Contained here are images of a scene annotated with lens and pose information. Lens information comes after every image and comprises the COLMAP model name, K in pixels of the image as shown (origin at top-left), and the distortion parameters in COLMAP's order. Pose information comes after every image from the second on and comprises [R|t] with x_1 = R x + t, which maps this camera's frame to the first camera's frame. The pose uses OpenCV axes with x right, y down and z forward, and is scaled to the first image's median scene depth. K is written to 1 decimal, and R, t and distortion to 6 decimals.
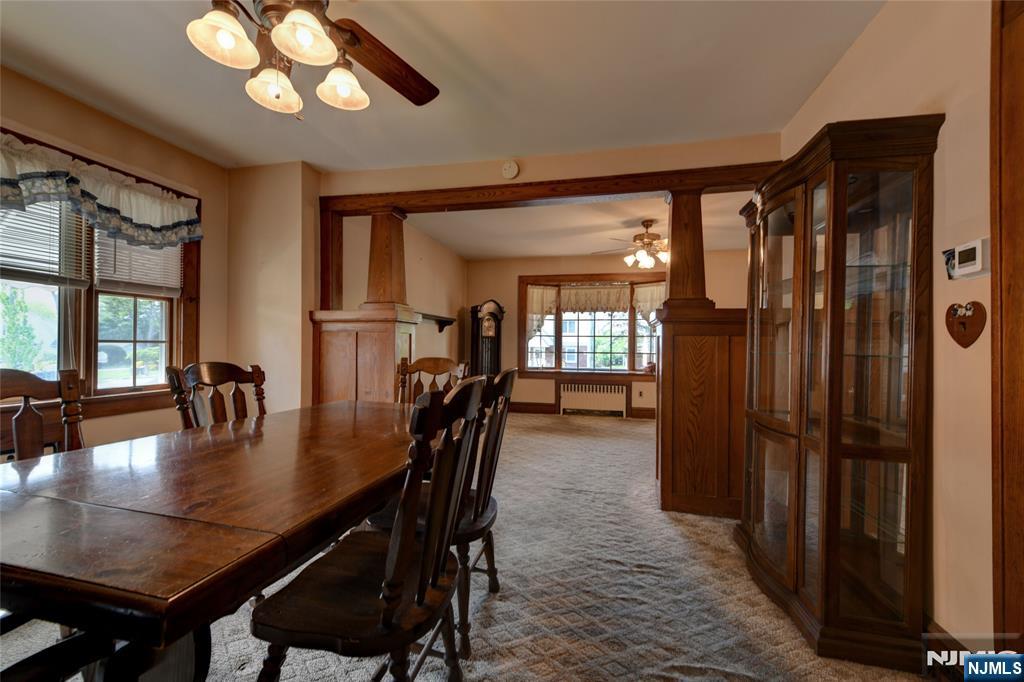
lens RADIAL K [[408.4, 0, 514.3], [0, 408.4, 348.7], [0, 0, 1]] dist [-0.004177, -0.000481]
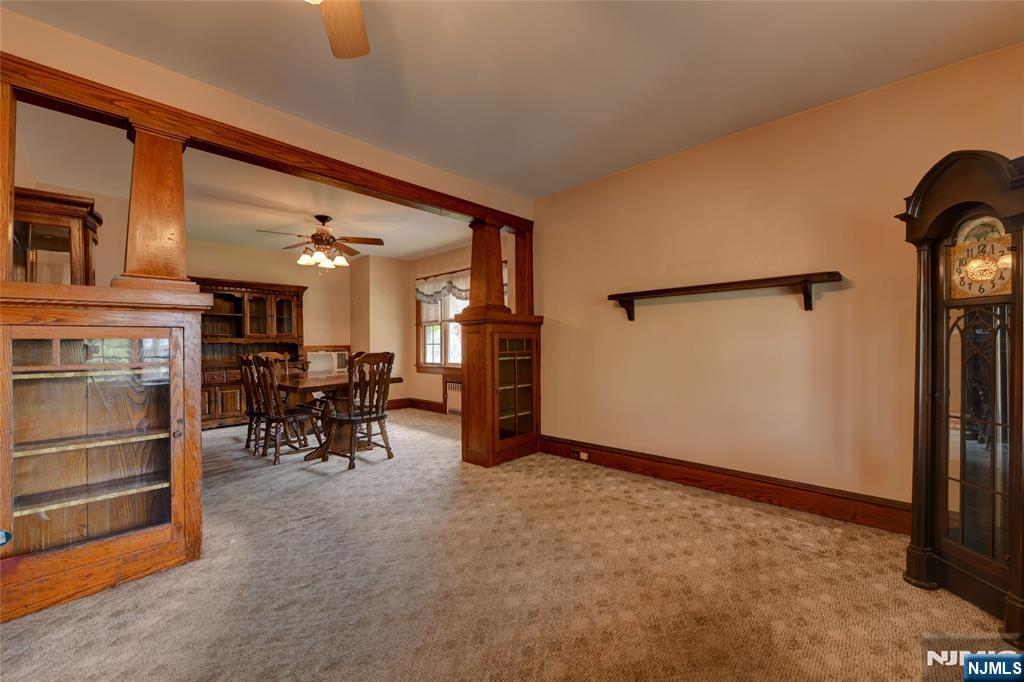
lens RADIAL K [[408.4, 0, 514.6], [0, 408.4, 341.8], [0, 0, 1]] dist [-0.004177, -0.000481]
pose [[-0.505975, -0.012690, -0.862455, 0.306583], [-0.000428, 0.999895, -0.014461, 0.001708], [0.862548, -0.006948, -0.505927, 0.830144]]
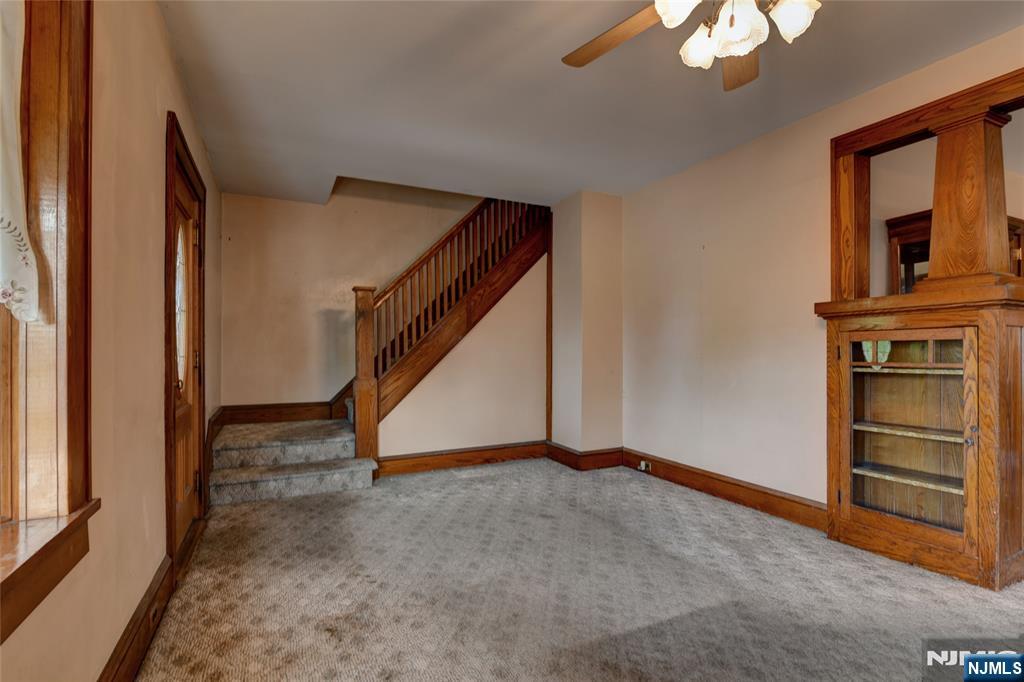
lens RADIAL K [[486.7, 0, 515.2], [0, 486.7, 351.5], [0, 0, 1]] dist [-0.005508, -0.001883]
pose [[-0.635140, -0.008249, 0.772353, 0.120100], [0.002400, 0.999917, 0.012654, -0.001133], [-0.772394, 0.009891, -0.635067, 0.910867]]
